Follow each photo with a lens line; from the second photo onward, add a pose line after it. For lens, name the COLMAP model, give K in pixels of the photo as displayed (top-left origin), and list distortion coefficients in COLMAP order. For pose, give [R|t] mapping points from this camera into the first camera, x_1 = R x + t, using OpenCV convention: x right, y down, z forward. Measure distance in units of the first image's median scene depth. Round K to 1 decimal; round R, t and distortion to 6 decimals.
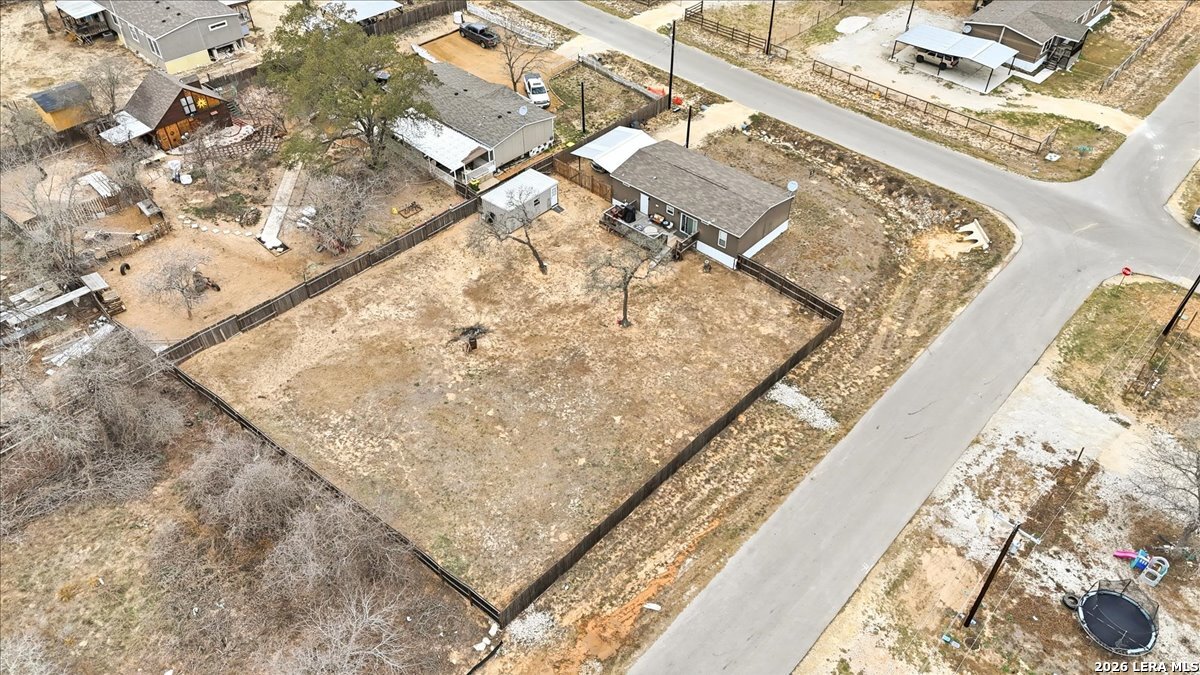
lens RADIAL K [[895.8, 0, 600.0], [0, 895.8, 337.5], [0, 0, 1]] dist [0.006484, 0.003616]
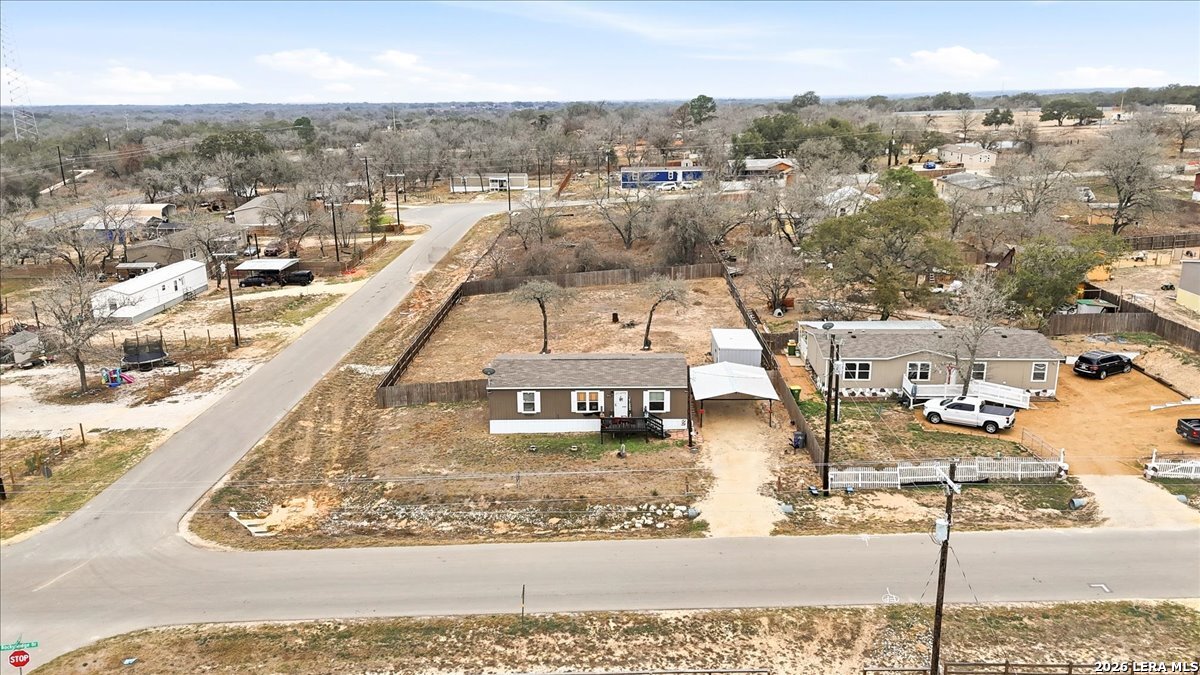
lens RADIAL K [[895.8, 0, 600.0], [0, 895.8, 337.5], [0, 0, 1]] dist [0.006484, 0.003616]
pose [[-0.760160, 0.184876, -0.622879, 0.707685], [-0.422069, 0.588342, 0.689718, -0.877630], [0.493979, 0.787194, -0.369203, 1.469821]]
